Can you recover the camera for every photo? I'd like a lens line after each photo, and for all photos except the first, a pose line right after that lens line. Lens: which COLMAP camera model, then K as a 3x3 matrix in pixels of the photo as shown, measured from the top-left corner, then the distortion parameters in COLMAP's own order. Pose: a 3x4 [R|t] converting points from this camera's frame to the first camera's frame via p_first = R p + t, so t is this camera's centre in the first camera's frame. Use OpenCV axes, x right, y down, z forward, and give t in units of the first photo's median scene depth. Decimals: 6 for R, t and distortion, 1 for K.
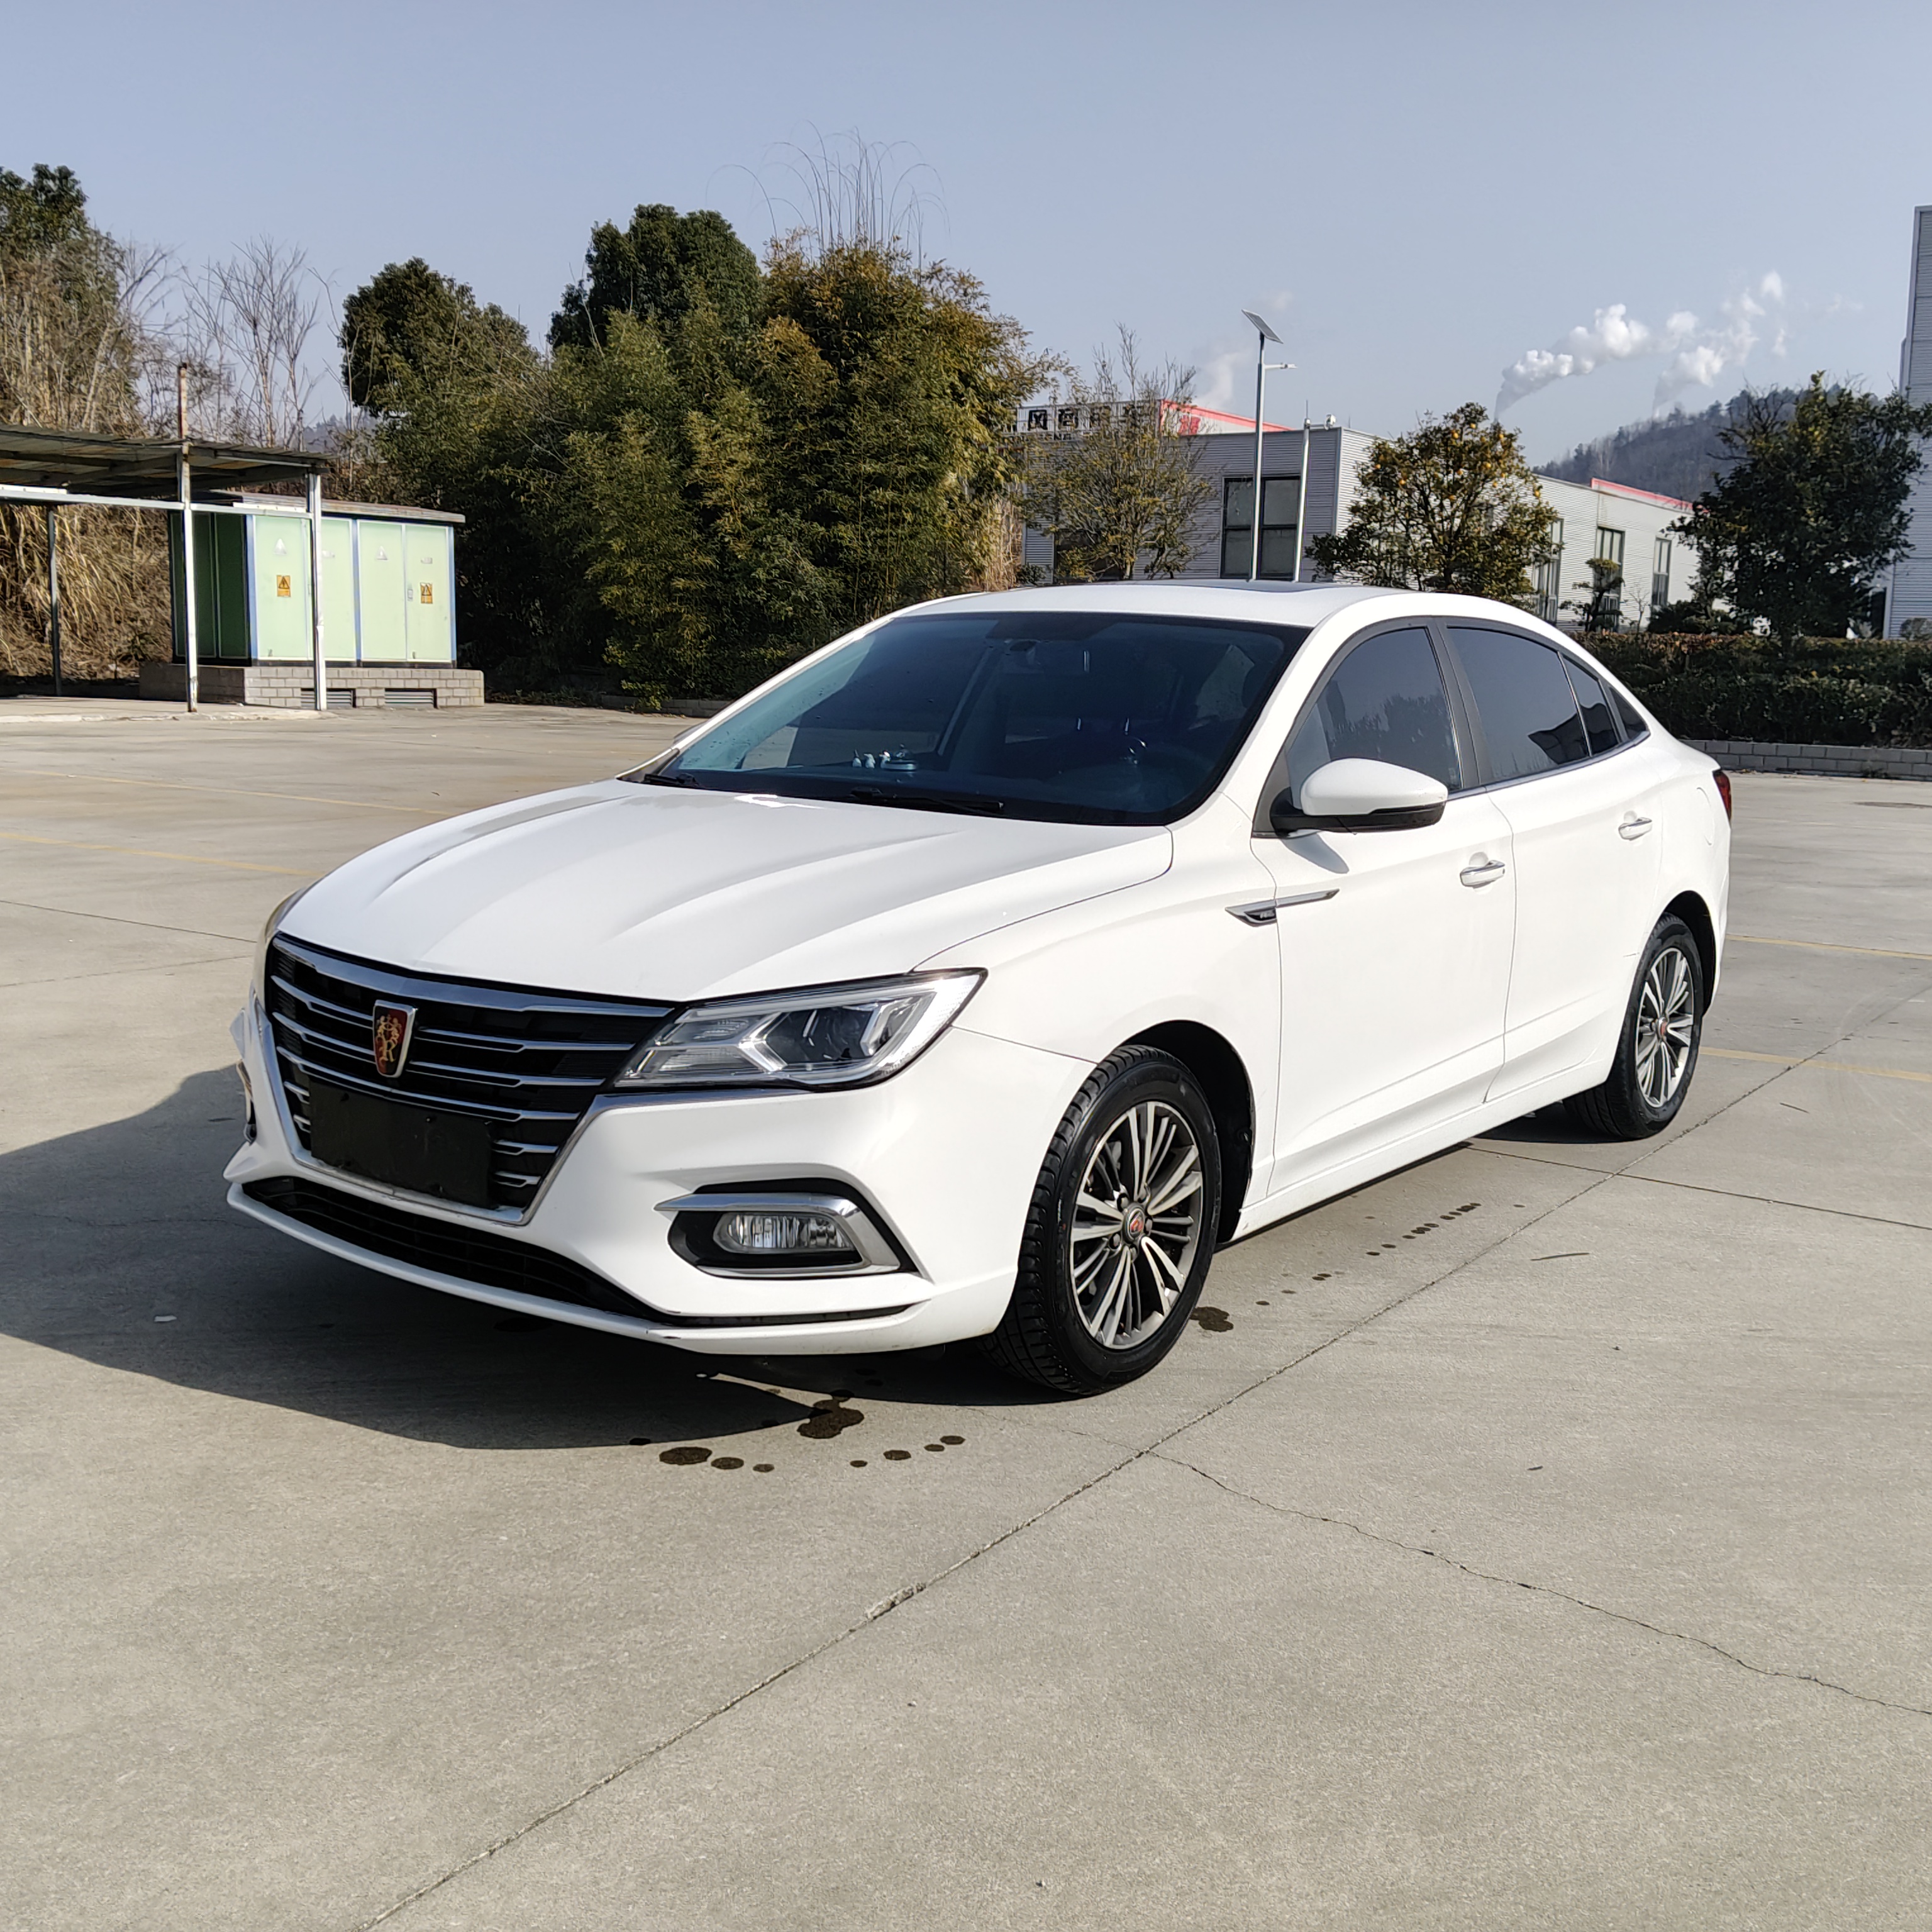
lens RADIAL K [[2098.8, 0, 966.0], [0, 2098.8, 966.0], [0, 0, 1]] dist [0.121951, -0.326664]
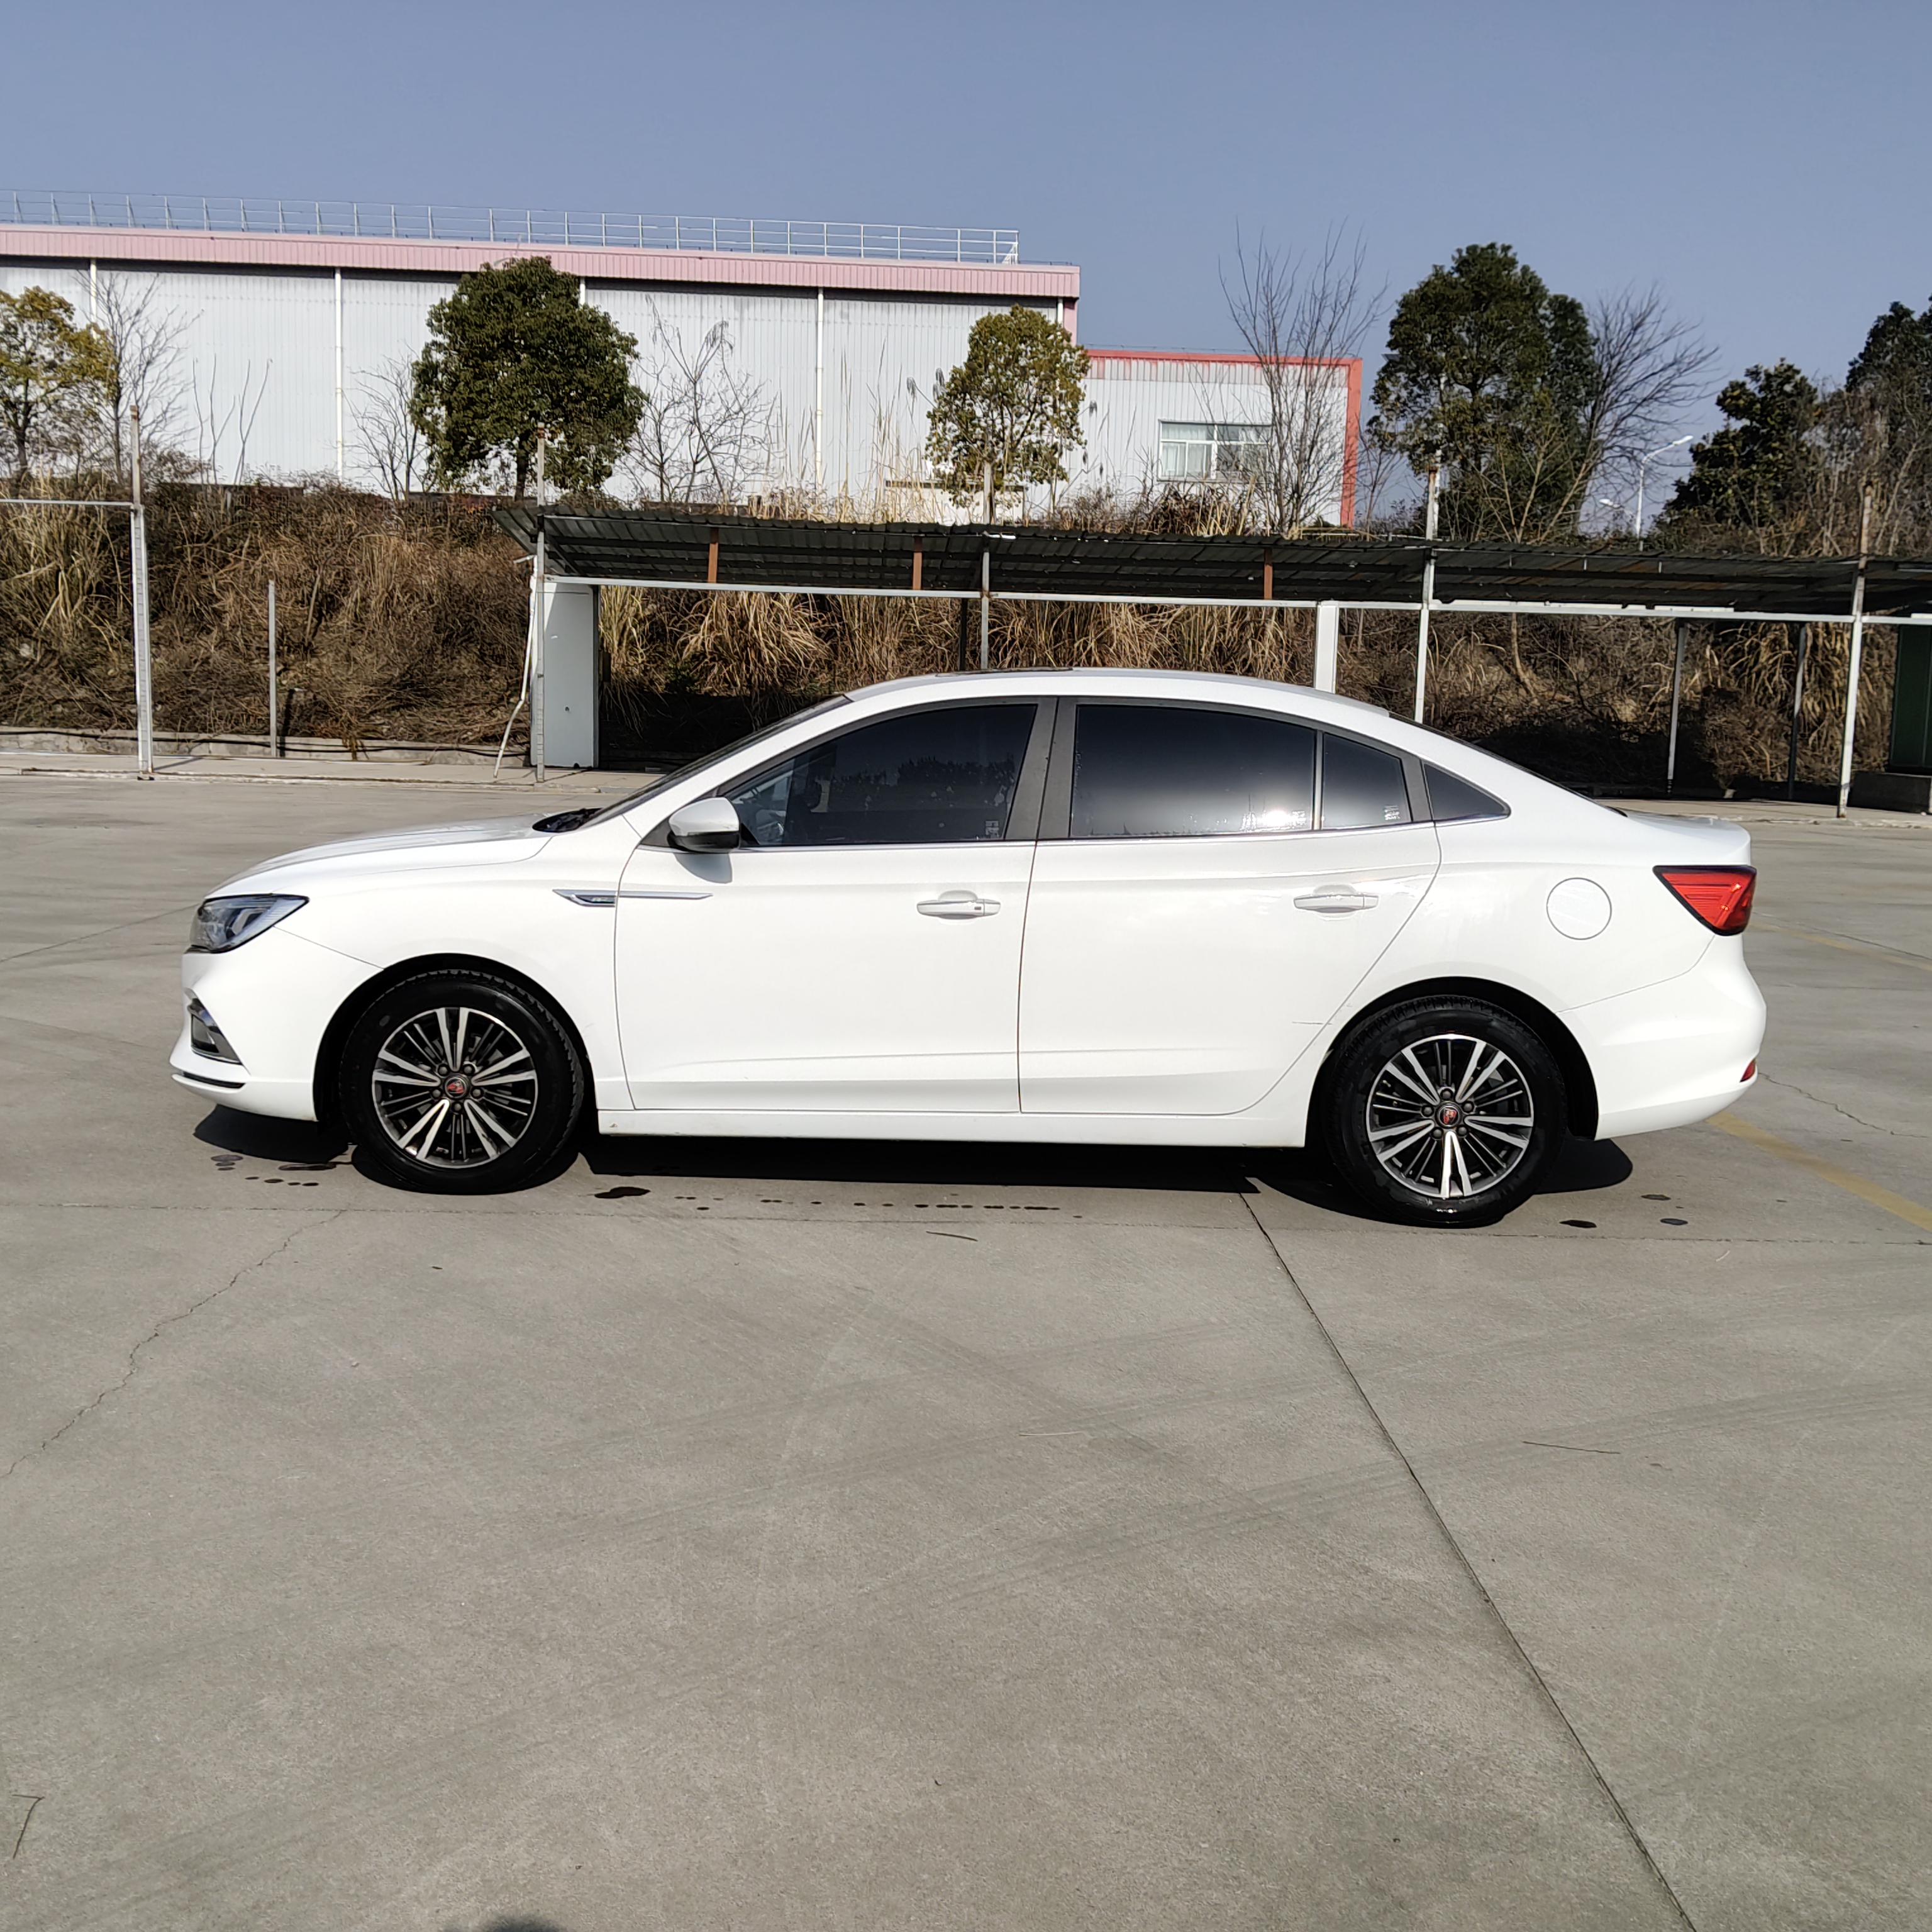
lens RADIAL K [[2098.8, 0, 966.0], [0, 2098.8, 966.0], [0, 0, 1]] dist [0.121951, -0.326664]
pose [[0.594216, 0.092480, -0.798971, 1.468735], [-0.135254, 0.990711, 0.014082, -0.034676], [0.792851, 0.099697, 0.601205, 0.355461]]
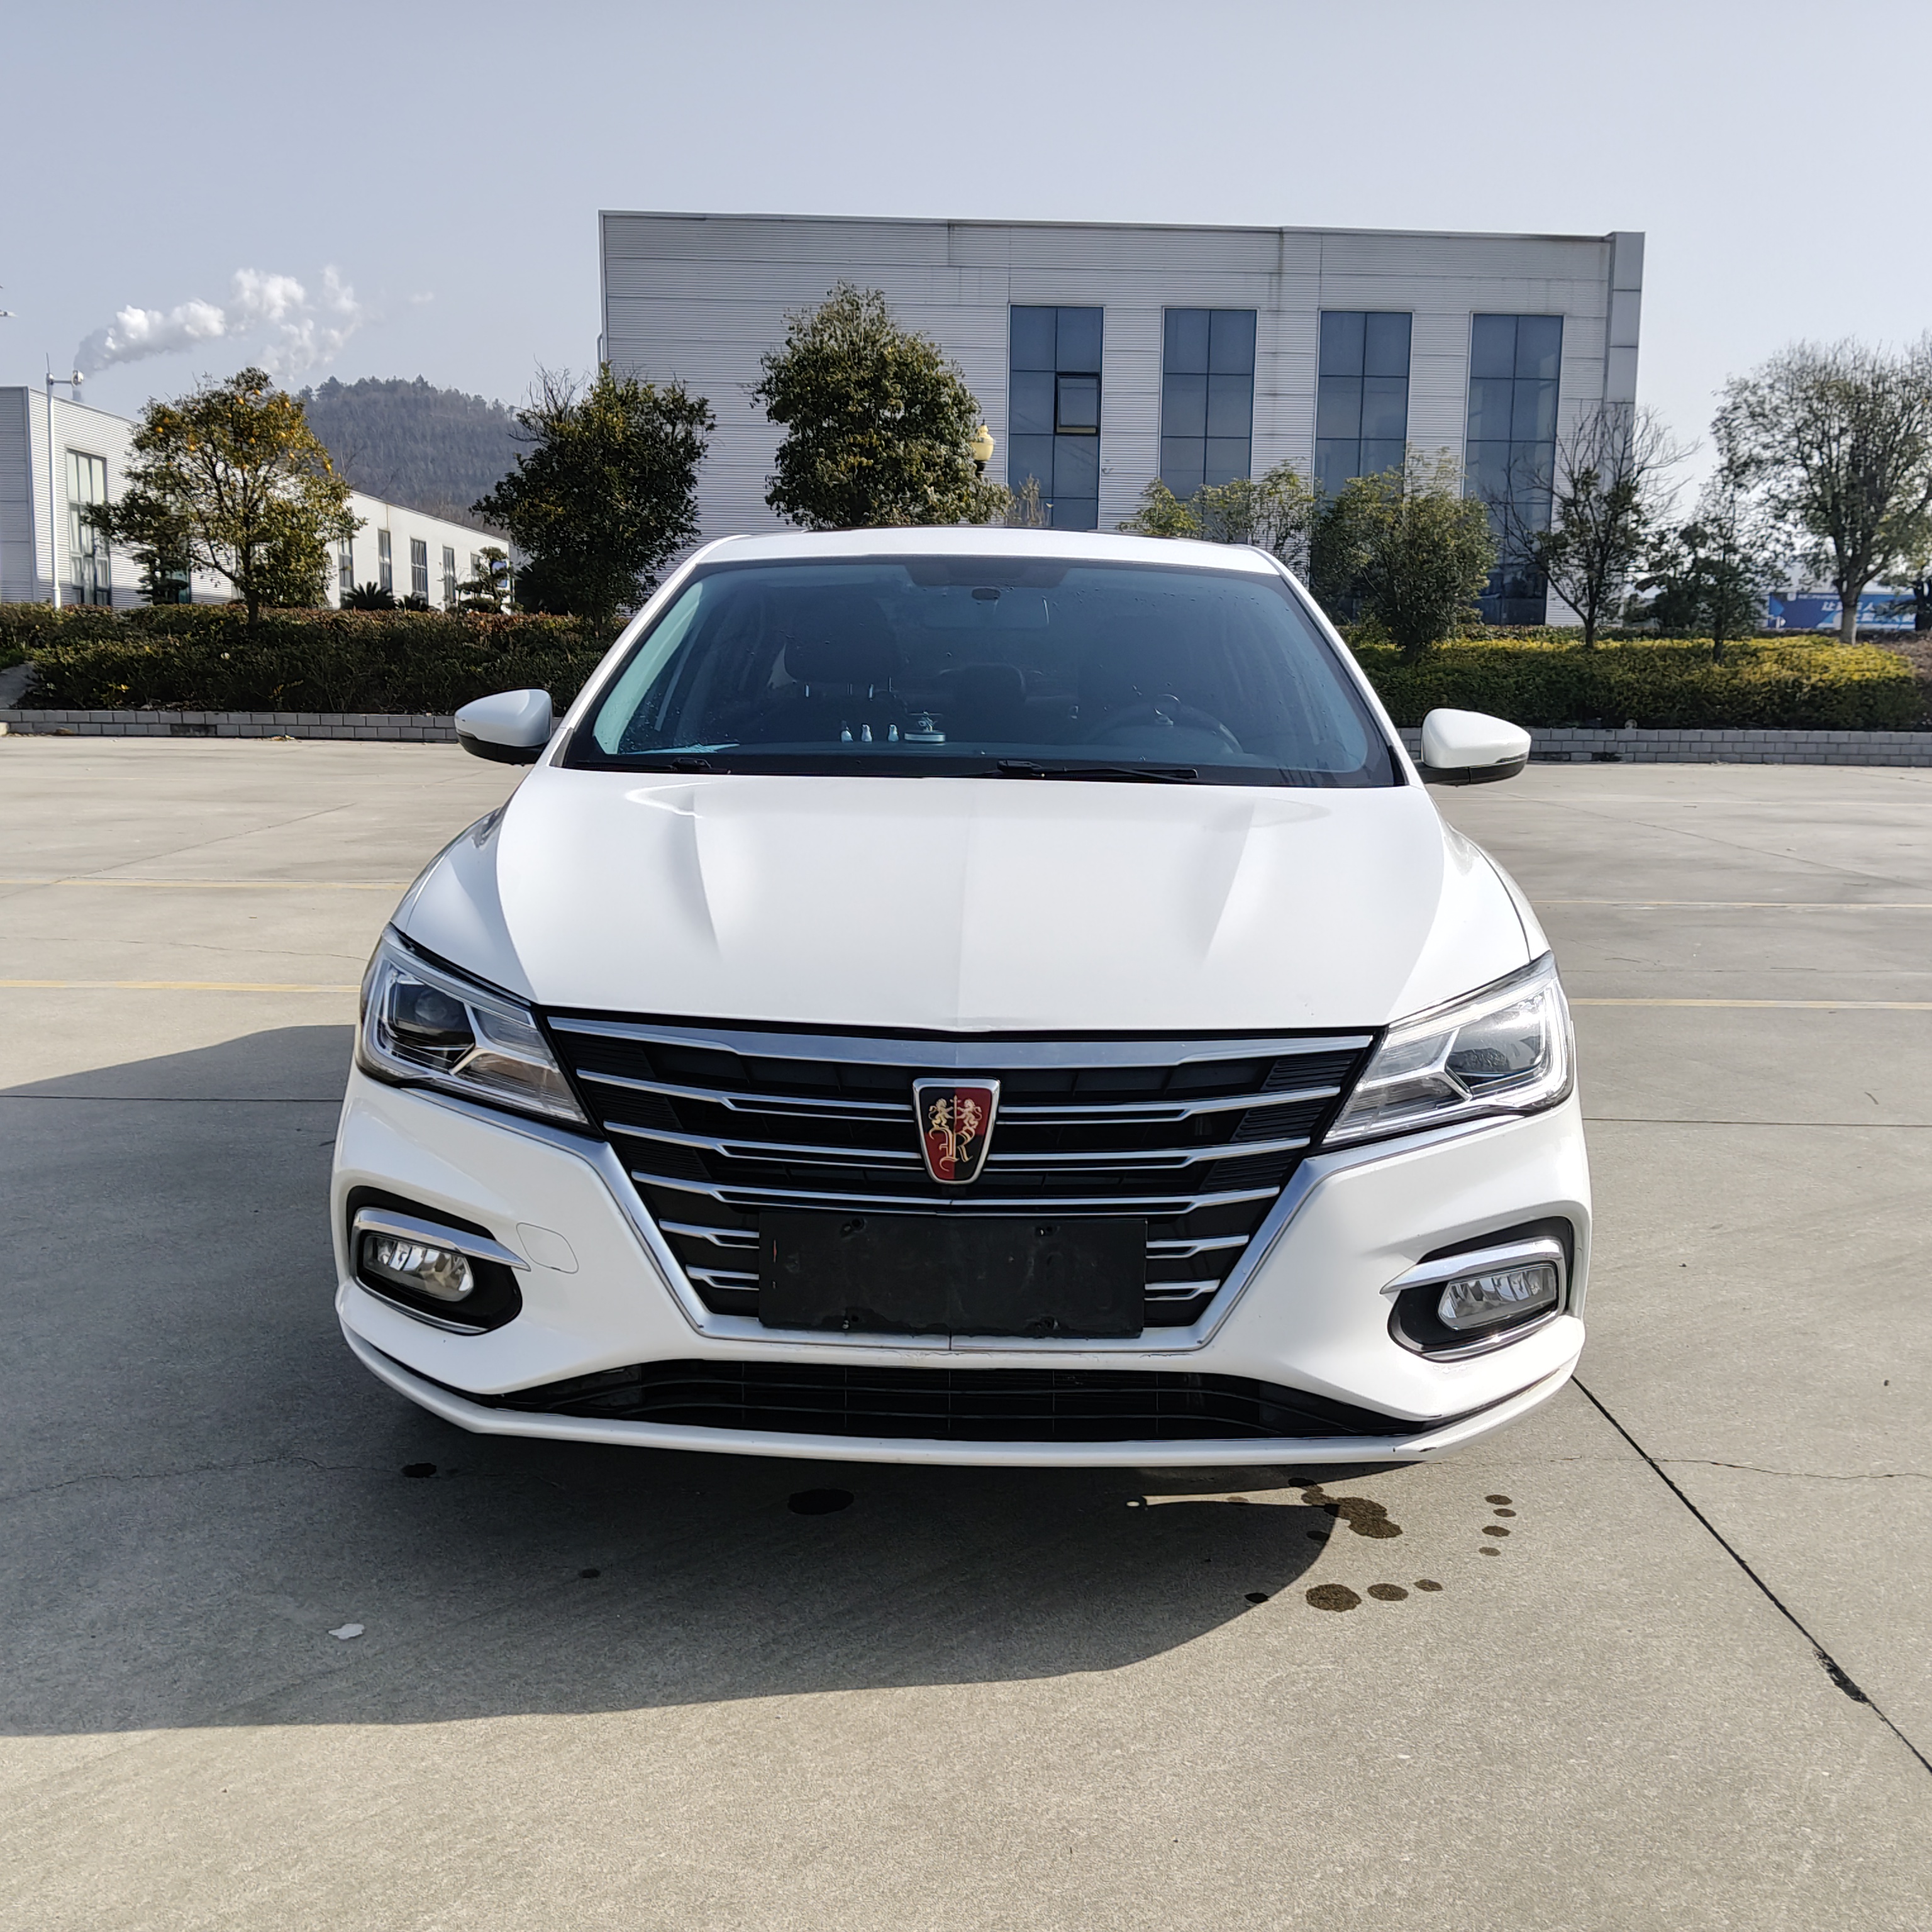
lens RADIAL K [[2102.1, 0, 963.3], [0, 2102.1, 948.7], [0, 0, 1]] dist [0.109419, -0.306491]
pose [[0.803696, -0.094712, 0.587454, -0.613550], [0.095061, 0.995008, 0.030366, -0.042790], [-0.587398, 0.031439, 0.808688, 0.383421]]
